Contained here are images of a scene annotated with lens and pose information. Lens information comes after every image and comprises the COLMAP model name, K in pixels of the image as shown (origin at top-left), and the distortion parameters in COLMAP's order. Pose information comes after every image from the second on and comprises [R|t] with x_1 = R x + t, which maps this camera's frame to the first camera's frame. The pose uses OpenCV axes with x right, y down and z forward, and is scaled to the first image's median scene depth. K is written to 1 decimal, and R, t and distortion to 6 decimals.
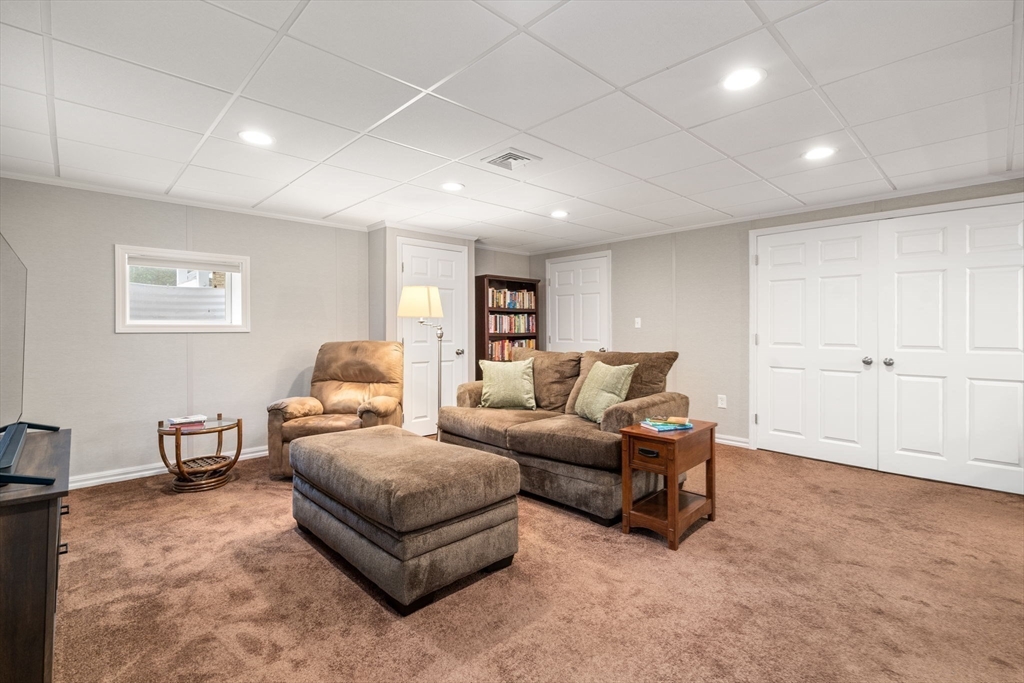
lens RADIAL K [[468.7, 0, 514.4], [0, 468.7, 333.8], [0, 0, 1]] dist [0.001549, -0.000028]
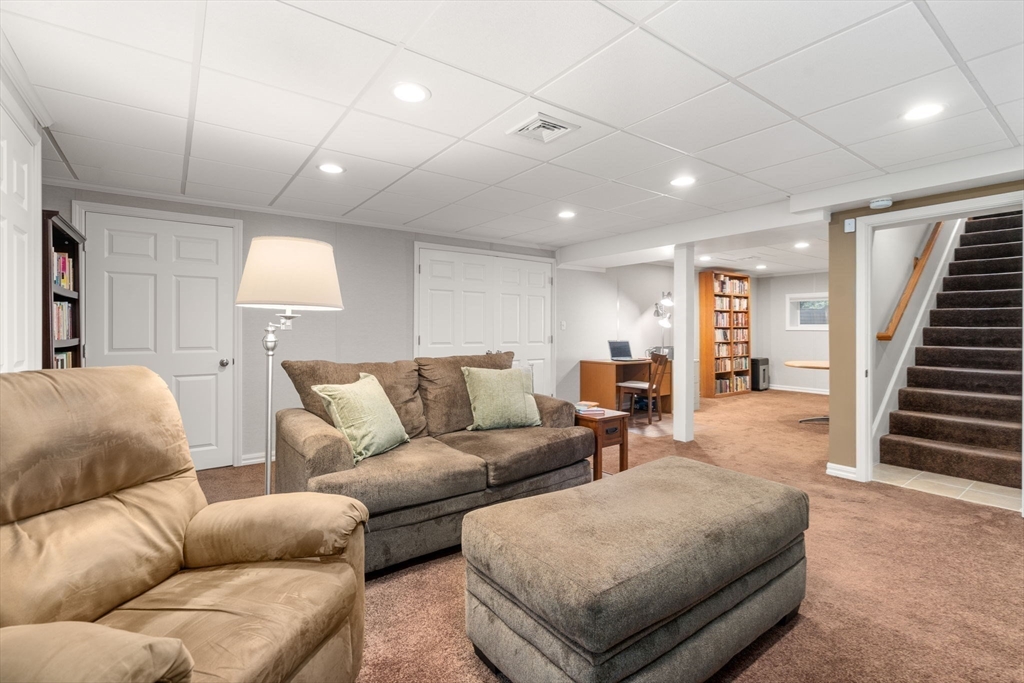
lens RADIAL K [[468.7, 0, 514.6], [0, 468.7, 334.5], [0, 0, 1]] dist [0.001549, -0.000028]
pose [[0.126977, -0.007034, 0.991881, -0.597596], [0.010975, 0.999924, 0.005686, -0.005864], [-0.991845, 0.010164, 0.127044, 0.672683]]
